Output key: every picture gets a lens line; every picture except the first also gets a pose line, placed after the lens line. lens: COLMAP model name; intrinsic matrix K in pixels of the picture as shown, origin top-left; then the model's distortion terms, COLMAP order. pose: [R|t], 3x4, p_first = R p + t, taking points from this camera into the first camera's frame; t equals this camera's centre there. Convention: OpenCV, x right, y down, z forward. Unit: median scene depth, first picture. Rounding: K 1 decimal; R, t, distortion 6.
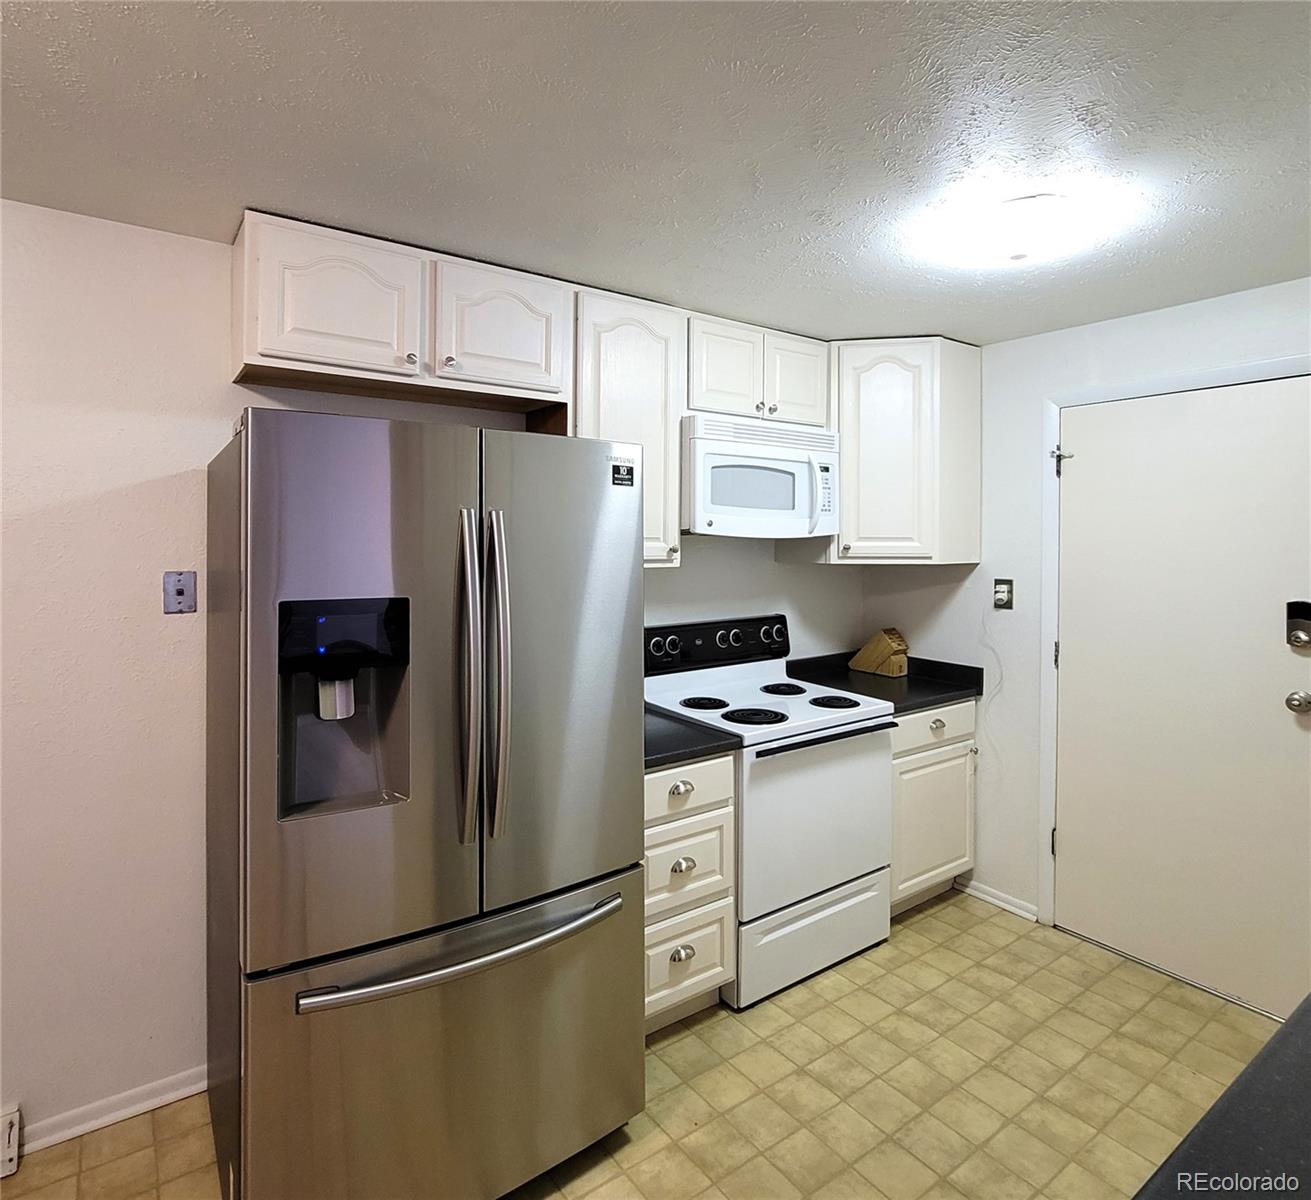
lens RADIAL K [[758.3, 0, 653.4], [0, 758.3, 544.3], [0, 0, 1]] dist [-0.001512, -0.000892]
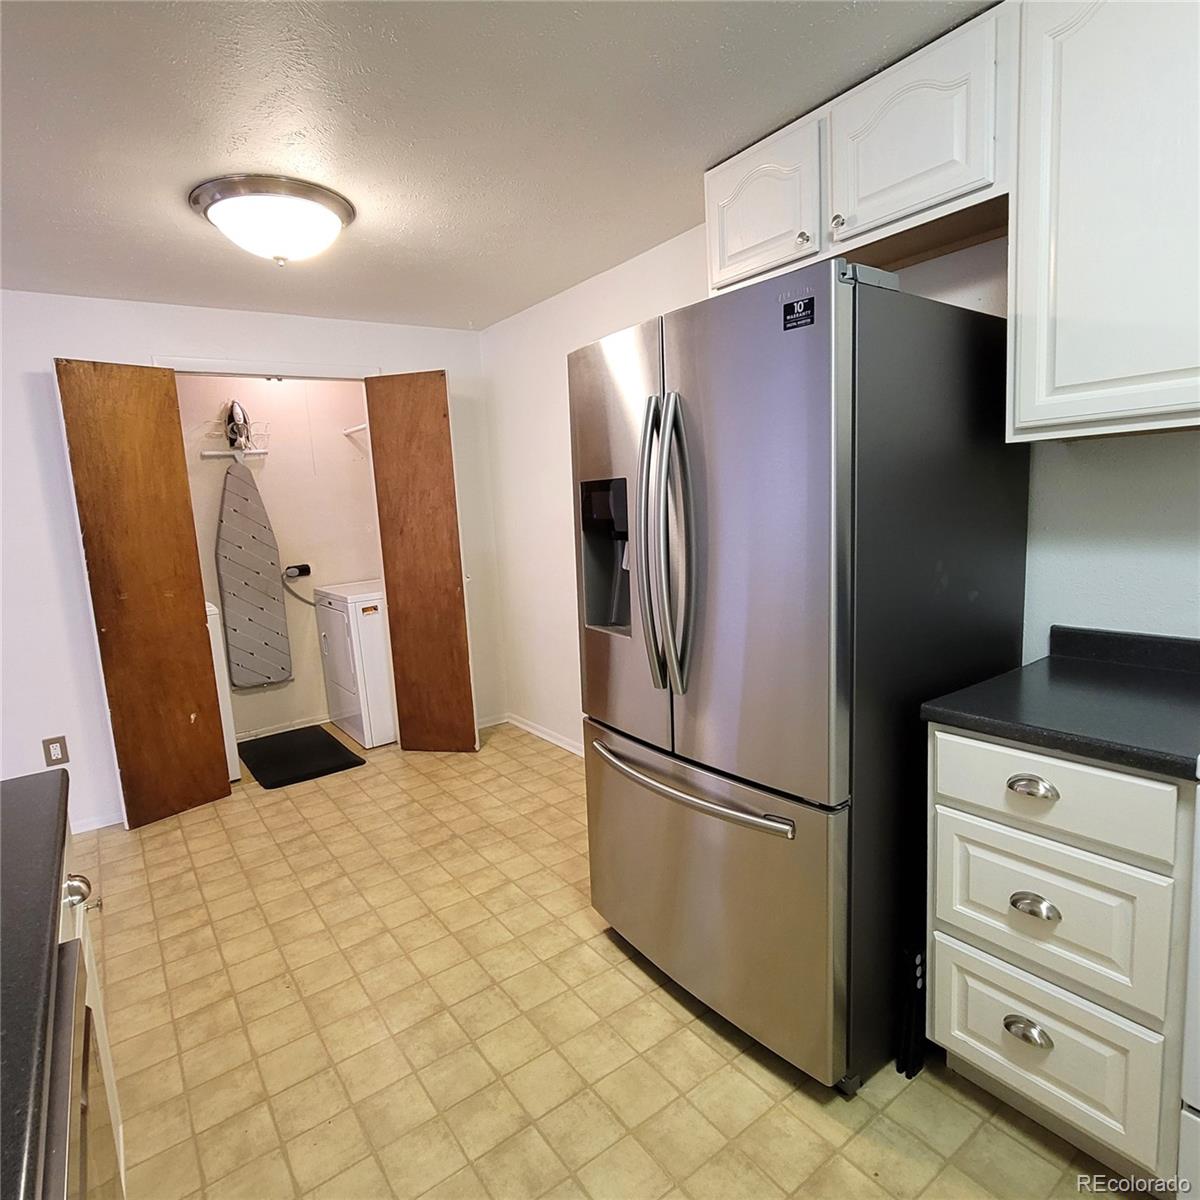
lens RADIAL K [[737.8, 0, 600.0], [0, 737.8, 600.0], [0, 0, 1]] dist [0.023841, -0.015833]
pose [[-0.017567, 0.140213, -0.989966, 0.597020], [0.057823, 0.988604, 0.138994, 0.063644], [0.998172, -0.054801, -0.025474, 0.643205]]
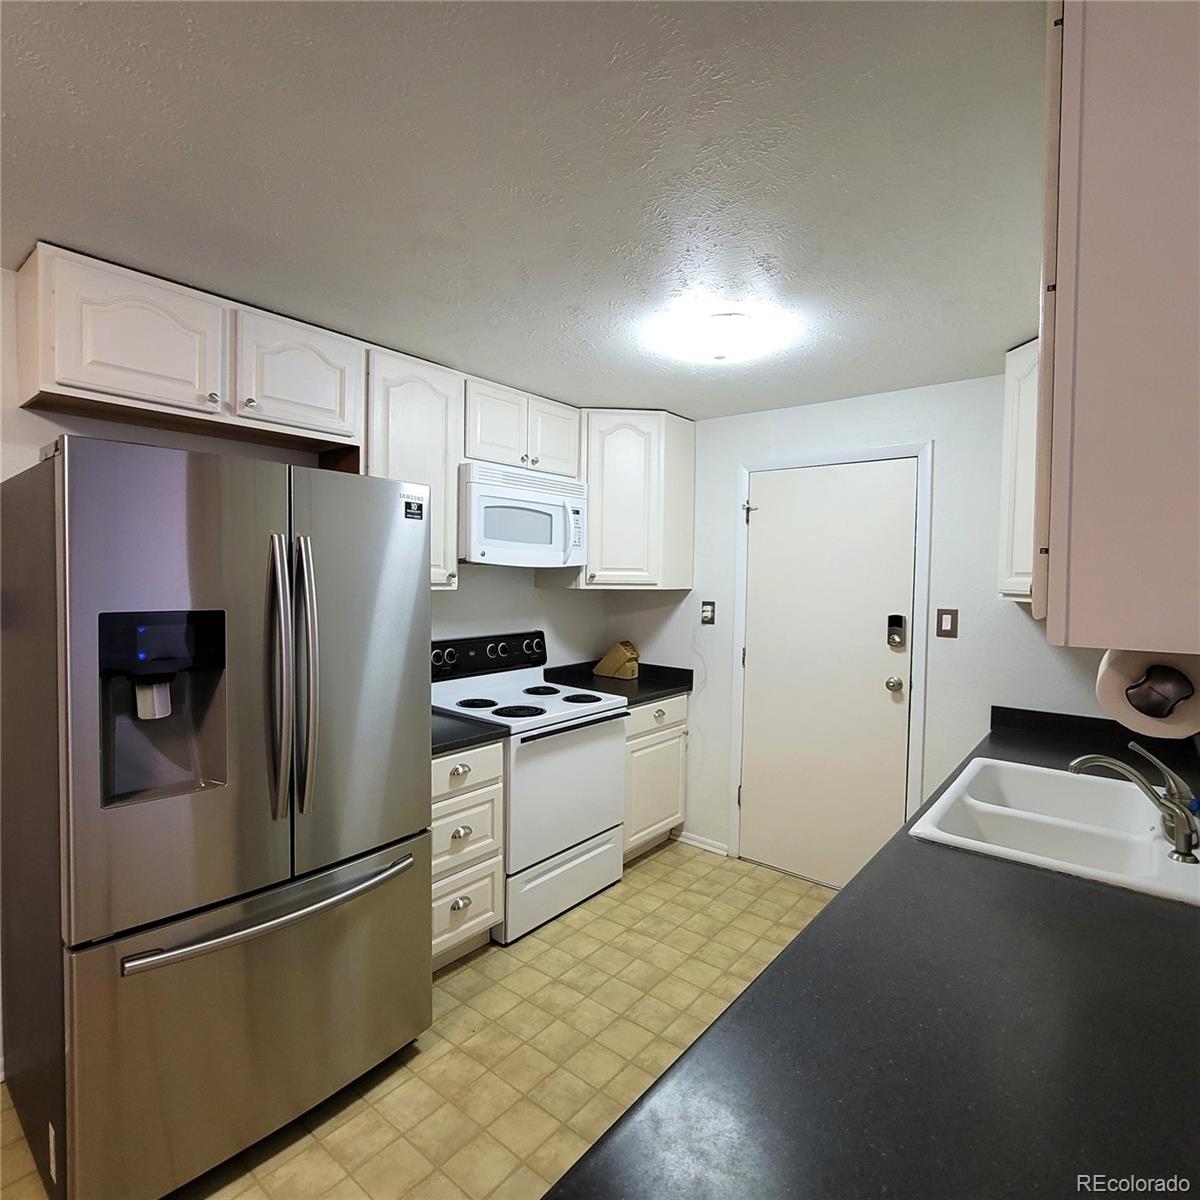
lens RADIAL K [[662.7, 0, 600.0], [0, 662.7, 600.0], [0, 0, 1]] dist [-0.002145, -0.000618]
pose [[0.965414, 0.000675, 0.260722, -0.023219], [-0.009495, 0.999424, 0.032570, 0.010890], [-0.260550, -0.033919, 0.964864, -0.074408]]
